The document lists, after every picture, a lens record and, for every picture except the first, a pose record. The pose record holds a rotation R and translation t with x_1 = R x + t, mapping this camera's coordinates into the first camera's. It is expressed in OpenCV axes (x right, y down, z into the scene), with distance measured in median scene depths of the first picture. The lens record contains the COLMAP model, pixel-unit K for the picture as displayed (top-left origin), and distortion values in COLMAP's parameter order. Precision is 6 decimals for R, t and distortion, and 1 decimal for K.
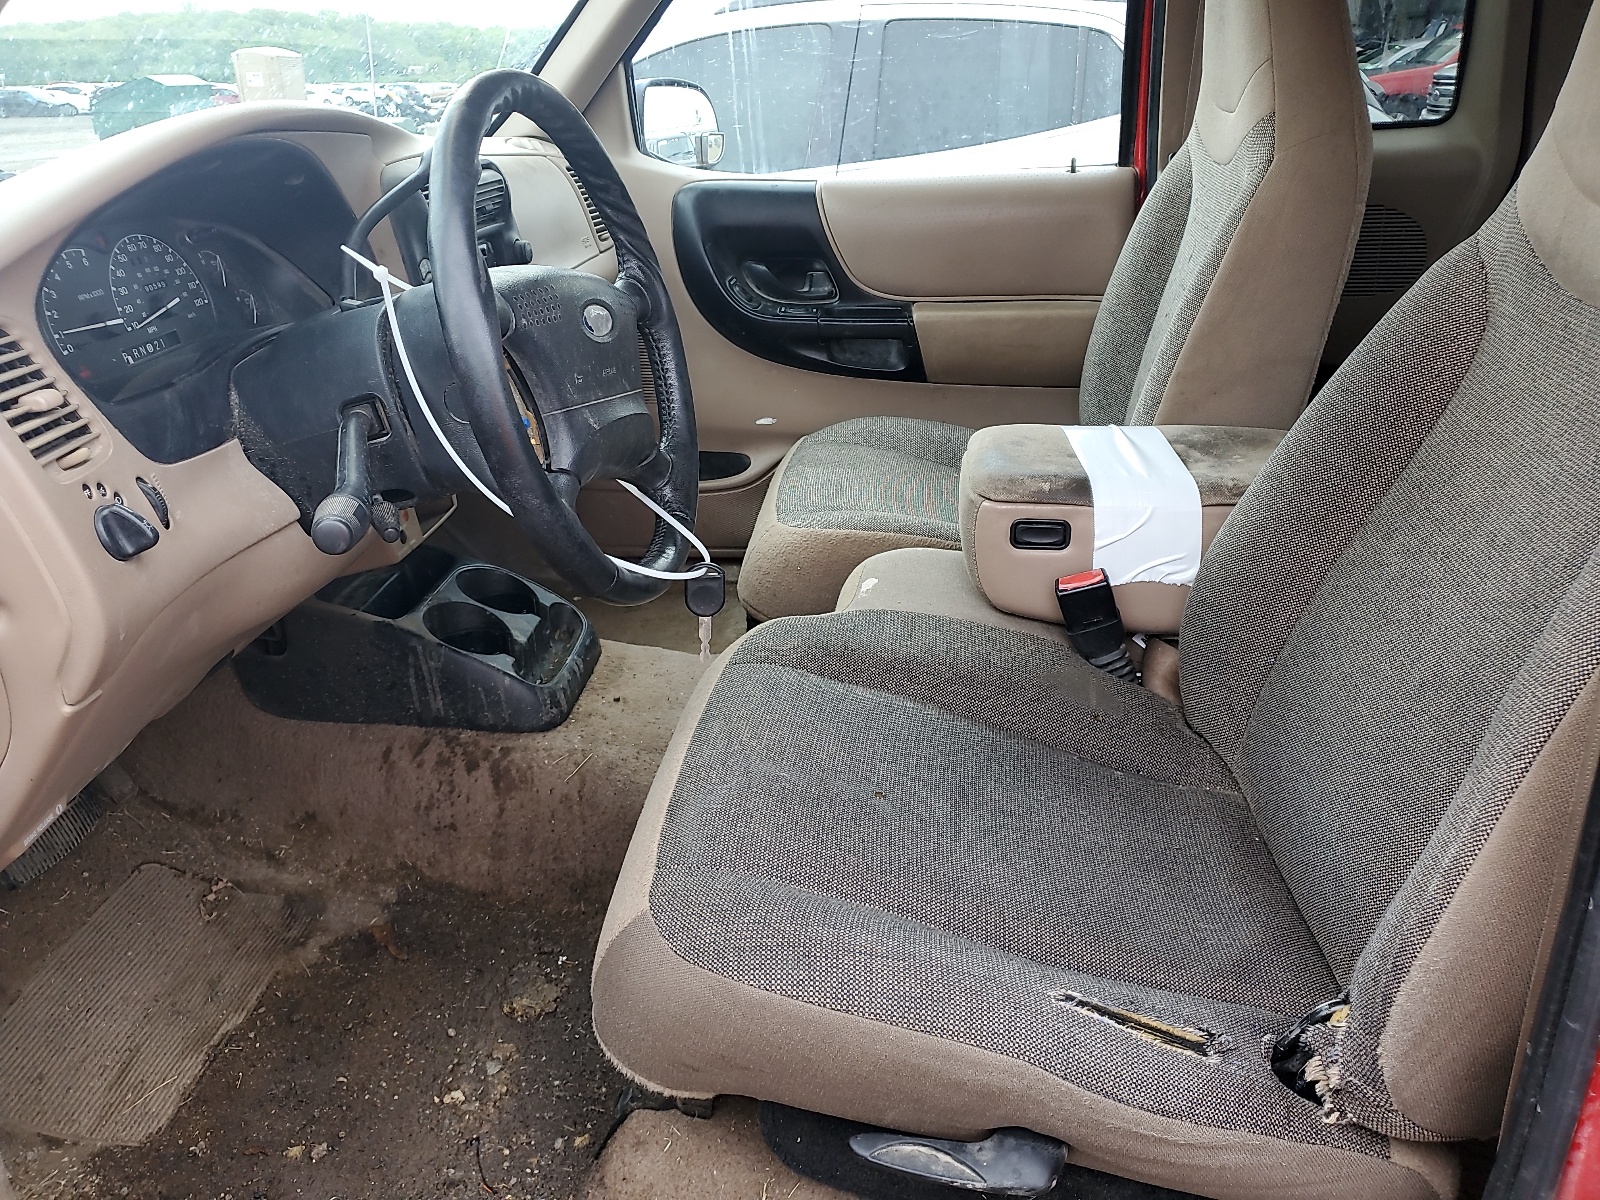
lens RADIAL K [[1205.6, 0, 800.0], [0, 1205.6, 600.0], [0, 0, 1]] dist [0.039710, -0.000407]
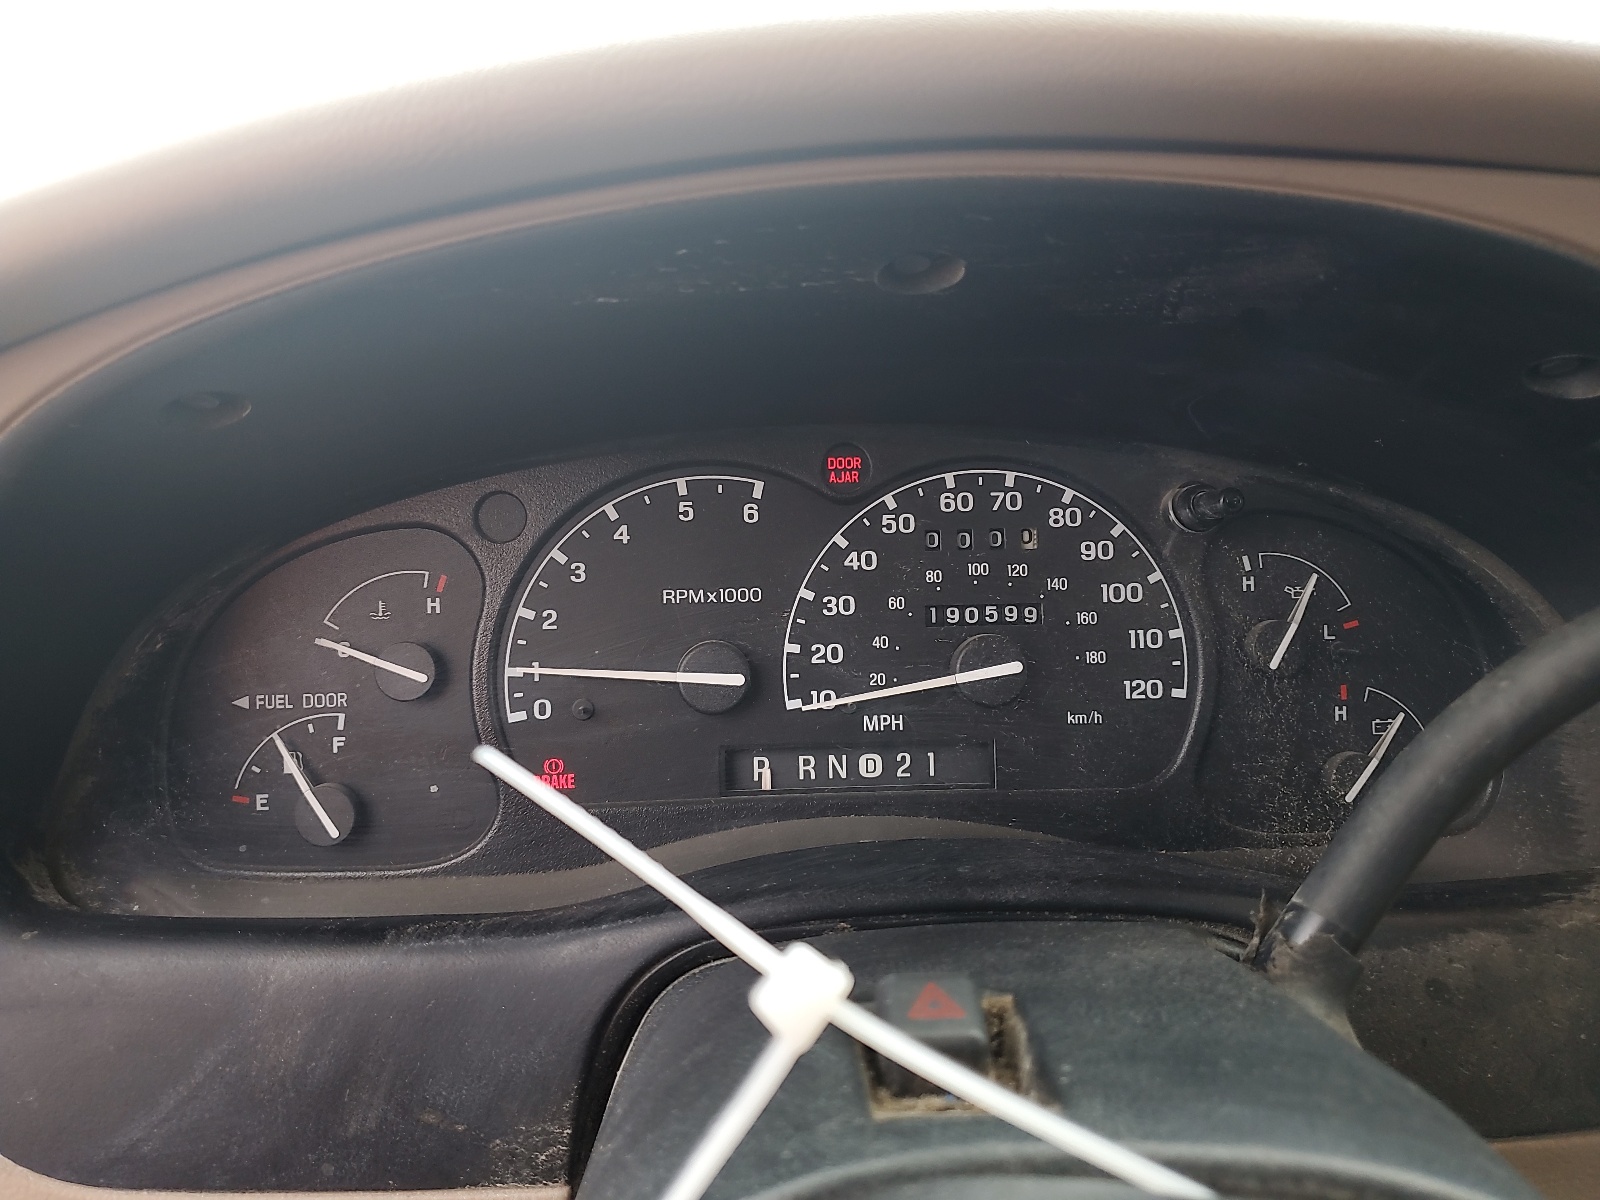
lens RADIAL K [[1257.9, 0, 800.0], [0, 1257.9, 600.0], [0, 0, 1]] dist [0.025251, -0.009865]
pose [[0.195005, 0.265119, -0.944291, -0.156070], [-0.411569, 0.896027, 0.166576, -0.239514], [0.890272, 0.356158, 0.283844, 0.678742]]
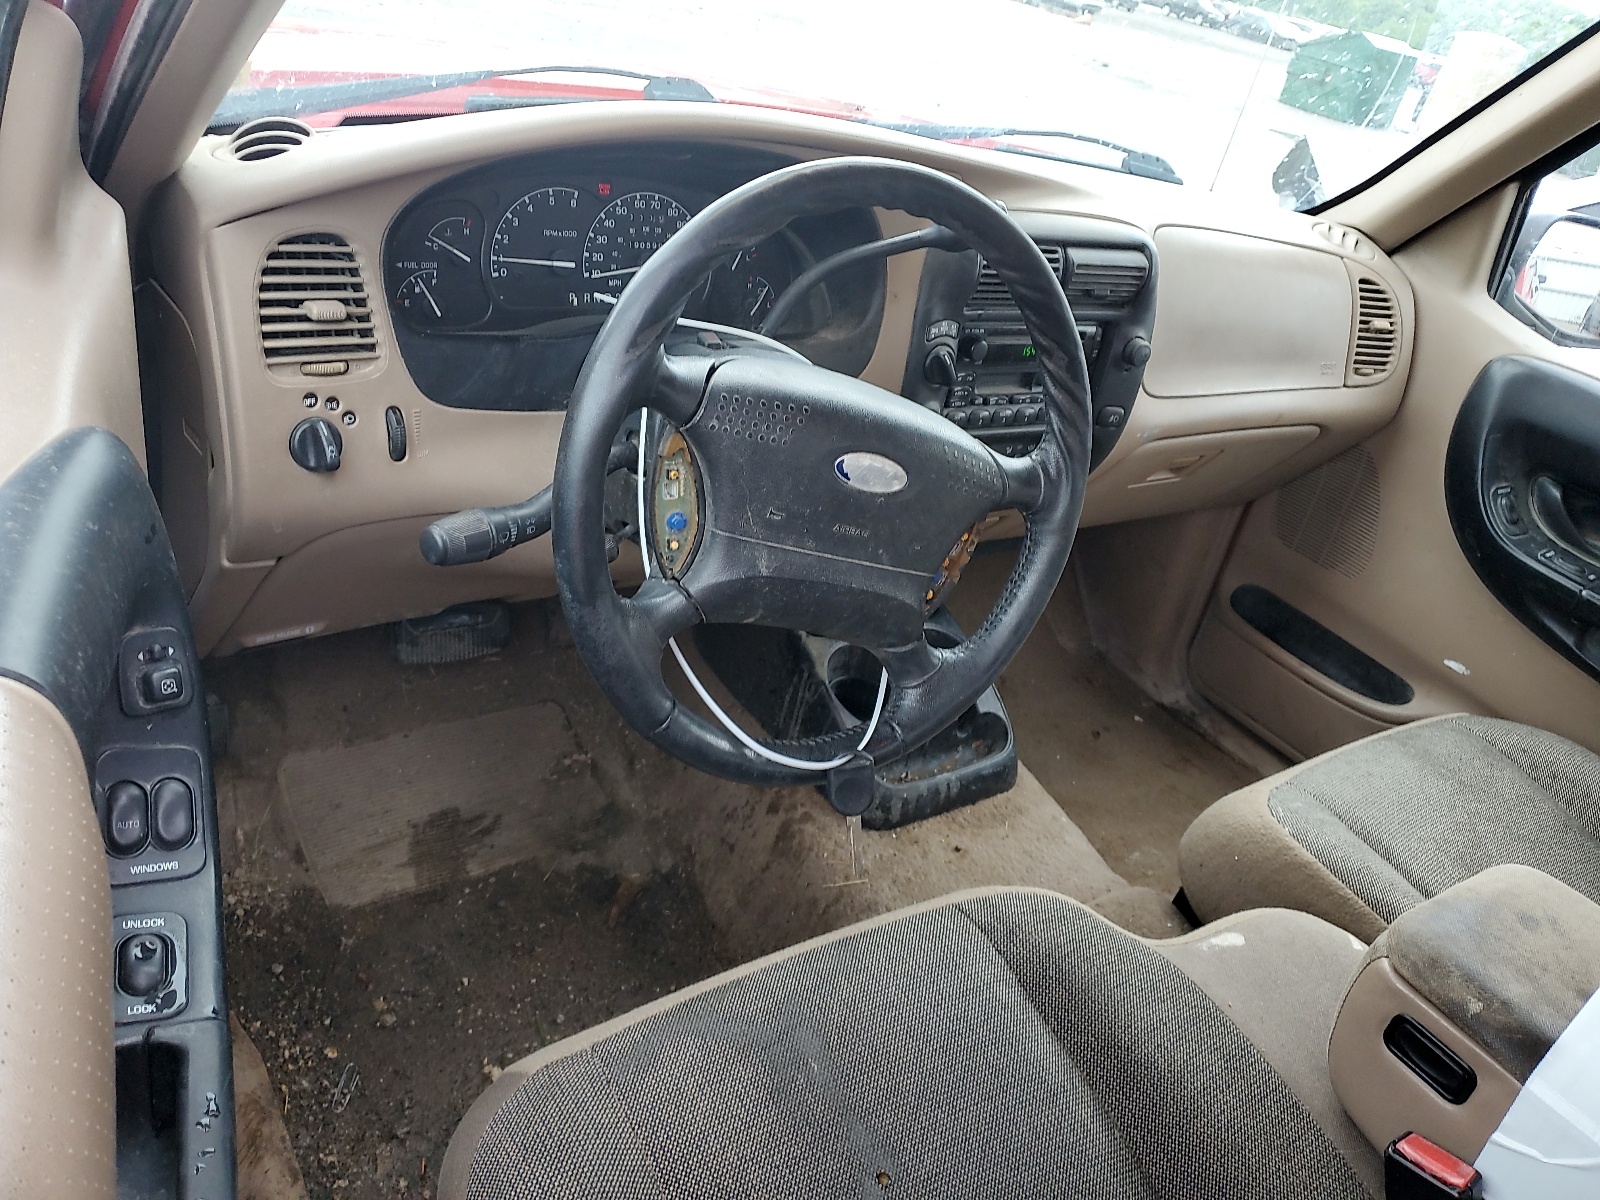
lens RADIAL K [[1257.9, 0, 800.0], [0, 1257.9, 600.0], [0, 0, 1]] dist [0.025251, -0.009865]
pose [[0.643024, 0.511898, -0.569632, 0.243348], [-0.508507, 0.841553, 0.182235, -0.212020], [0.572661, 0.172480, 0.801442, 0.226782]]
